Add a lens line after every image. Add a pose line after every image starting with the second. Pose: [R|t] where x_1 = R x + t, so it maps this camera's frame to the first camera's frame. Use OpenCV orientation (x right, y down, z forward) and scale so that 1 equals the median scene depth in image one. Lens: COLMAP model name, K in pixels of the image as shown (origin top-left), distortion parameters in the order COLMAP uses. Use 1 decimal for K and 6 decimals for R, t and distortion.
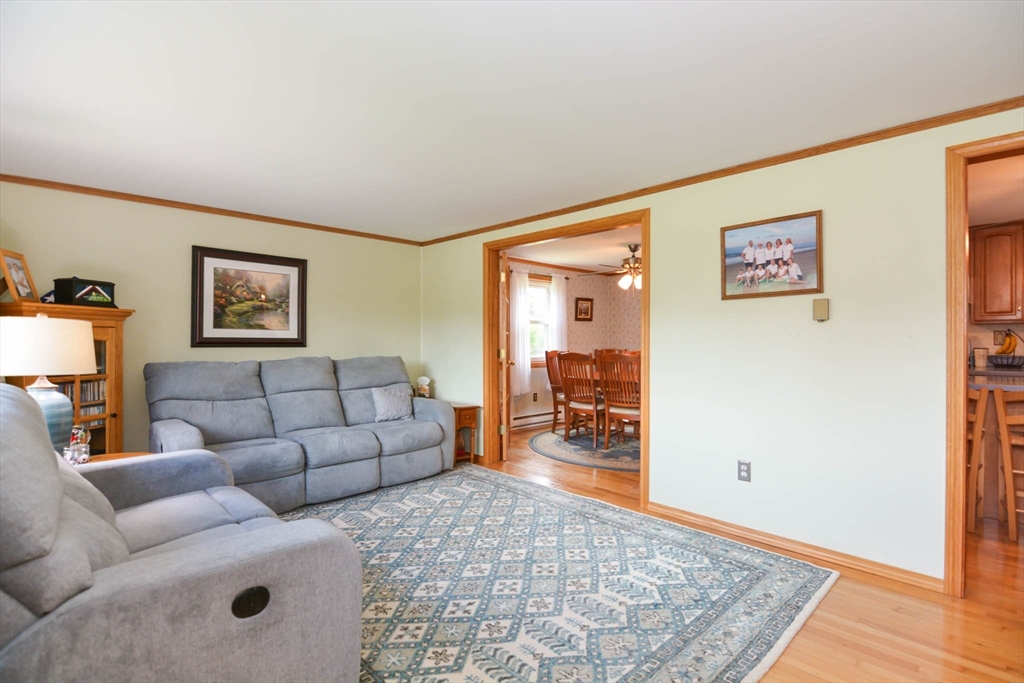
lens RADIAL K [[492.7, 0, 506.4], [0, 492.7, 336.7], [0, 0, 1]] dist [0.001804, -0.006196]
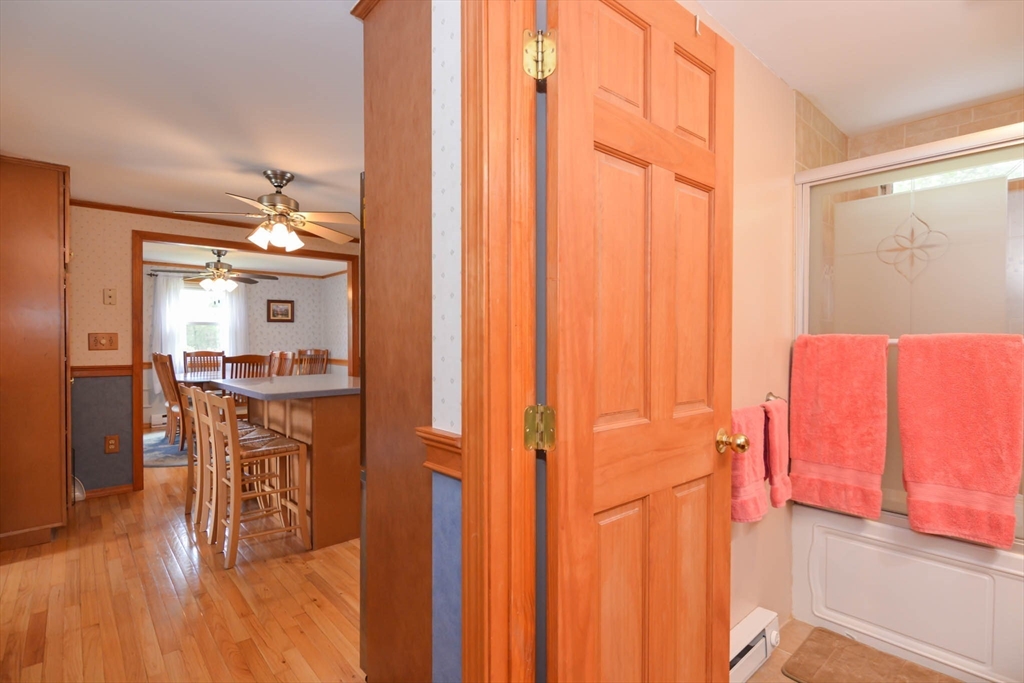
lens RADIAL K [[492.7, 0, 514.3], [0, 492.7, 339.1], [0, 0, 1]] dist [0.001804, -0.006196]
pose [[0.999416, -0.002980, -0.034040, 1.596852], [0.003163, 0.999981, 0.005331, -0.001707], [0.034023, -0.005436, 0.999406, -0.037285]]
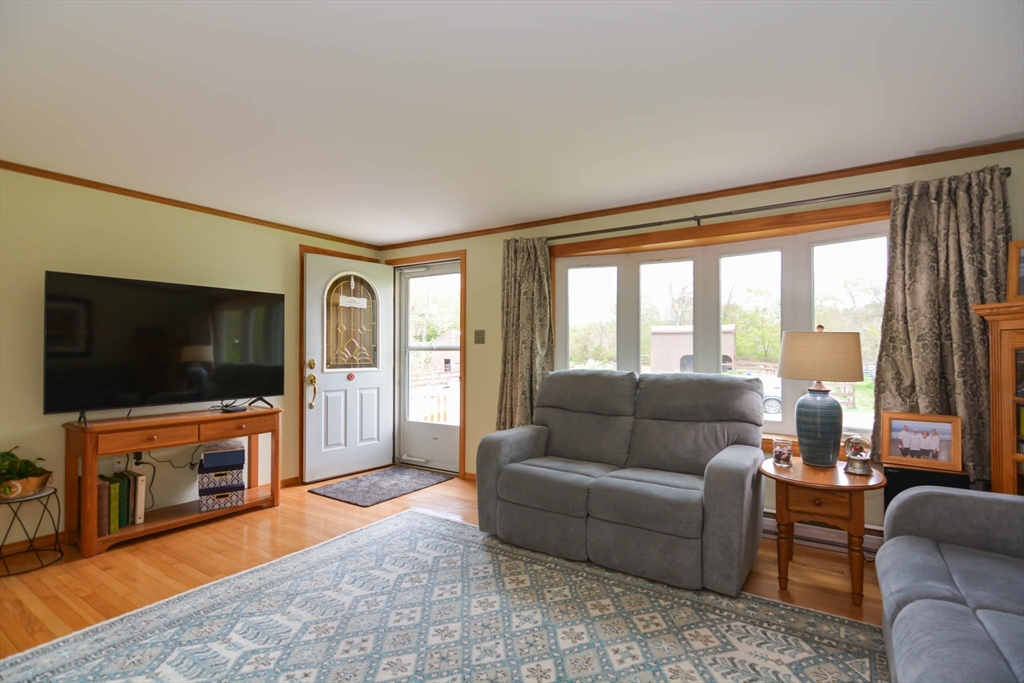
lens RADIAL K [[492.7, 0, 511.2], [0, 492.7, 339.8], [0, 0, 1]] dist [0.001804, -0.006196]
pose [[-0.974153, -0.006729, -0.225789, 0.015348], [-0.000233, 0.999586, -0.028784, 0.014520], [0.225889, -0.027988, -0.973751, 1.434538]]
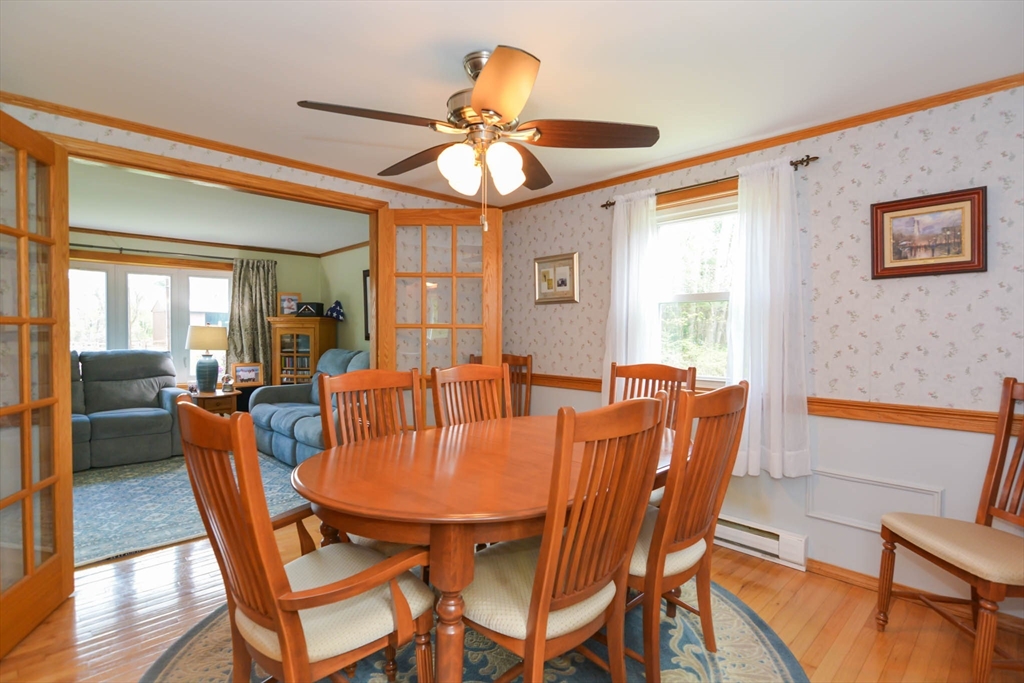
lens RADIAL K [[492.7, 0, 512.3], [0, 492.7, 341.7], [0, 0, 1]] dist [0.001804, -0.006196]
pose [[0.016572, 0.016531, -0.999726, 1.037803], [0.001691, 0.999861, 0.016561, 0.003538], [0.999861, -0.001965, 0.016542, 1.760868]]
